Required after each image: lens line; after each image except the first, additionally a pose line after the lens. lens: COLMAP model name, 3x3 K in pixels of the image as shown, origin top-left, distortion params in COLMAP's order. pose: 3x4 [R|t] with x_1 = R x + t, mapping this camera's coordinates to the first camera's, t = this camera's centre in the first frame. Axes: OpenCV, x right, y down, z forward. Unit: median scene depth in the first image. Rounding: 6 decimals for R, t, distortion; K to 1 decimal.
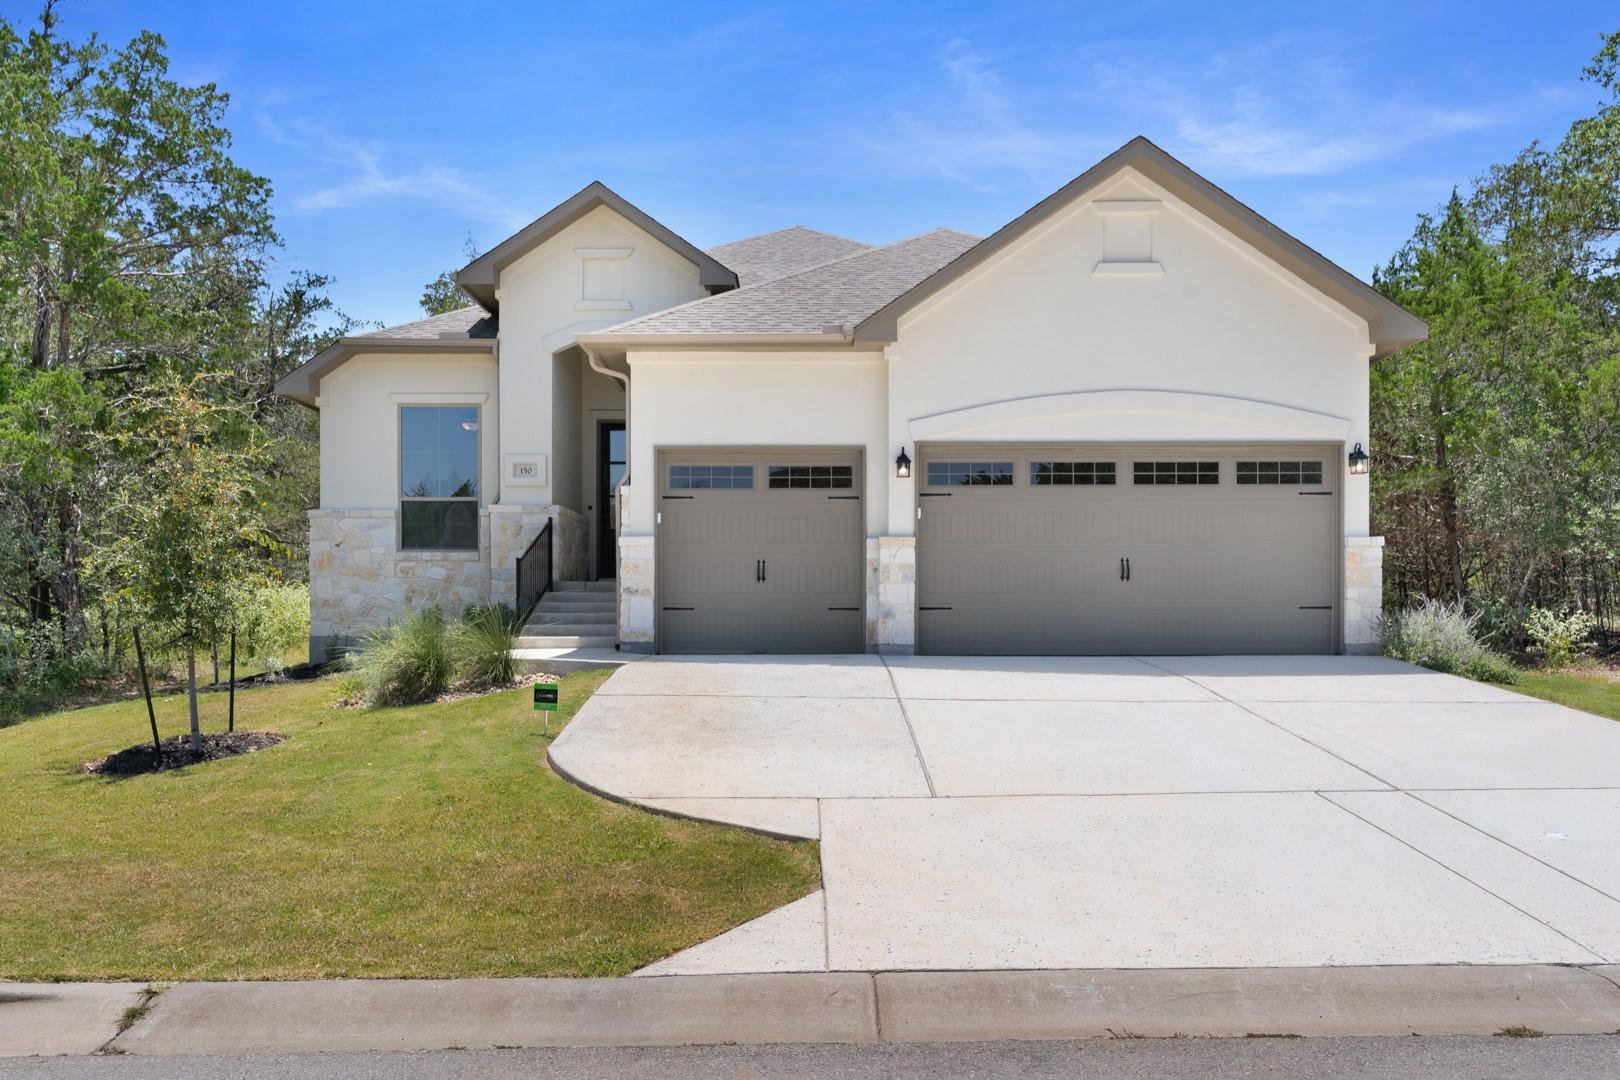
lens RADIAL K [[1305.1, 0, 813.7], [0, 1305.1, 638.4], [0, 0, 1]] dist [-0.005977, -0.002129]
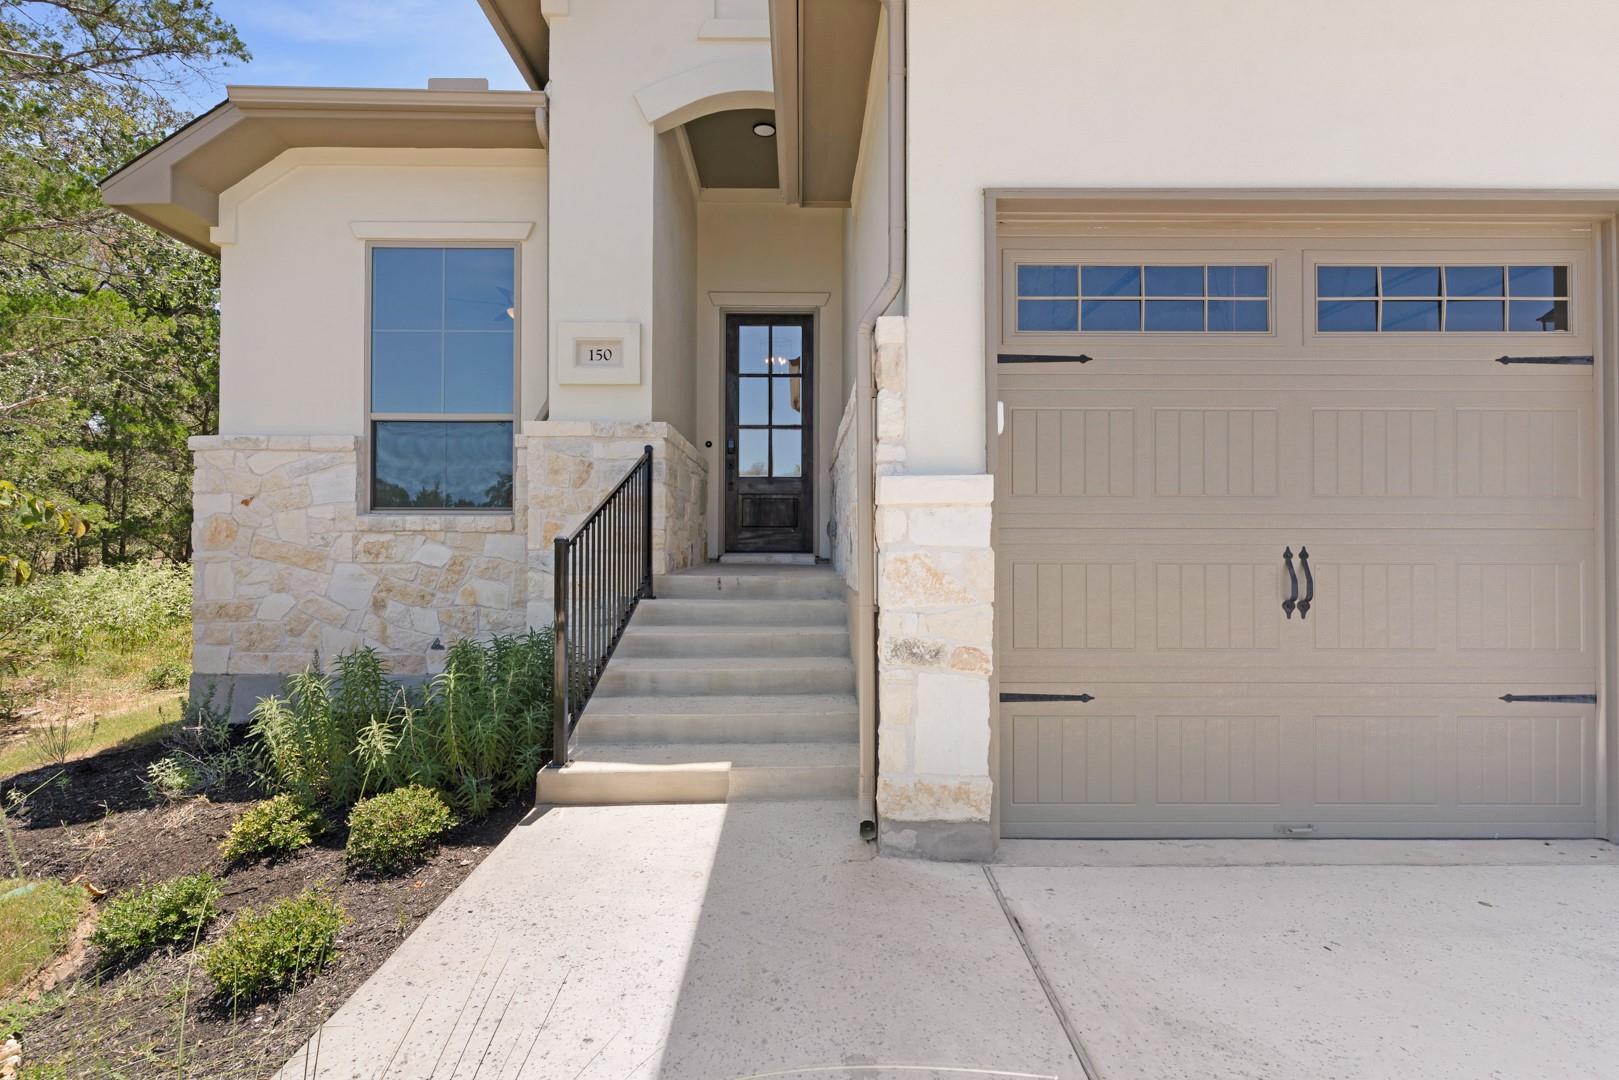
lens RADIAL K [[783.7, 0, 803.9], [0, 783.7, 547.0], [0, 0, 1]] dist [0.002168, 0.000001]
pose [[0.999985, 0.001511, 0.005342, -0.166633], [-0.001430, 0.999883, -0.015257, -0.057979], [-0.005365, 0.015249, 0.999869, 0.810691]]
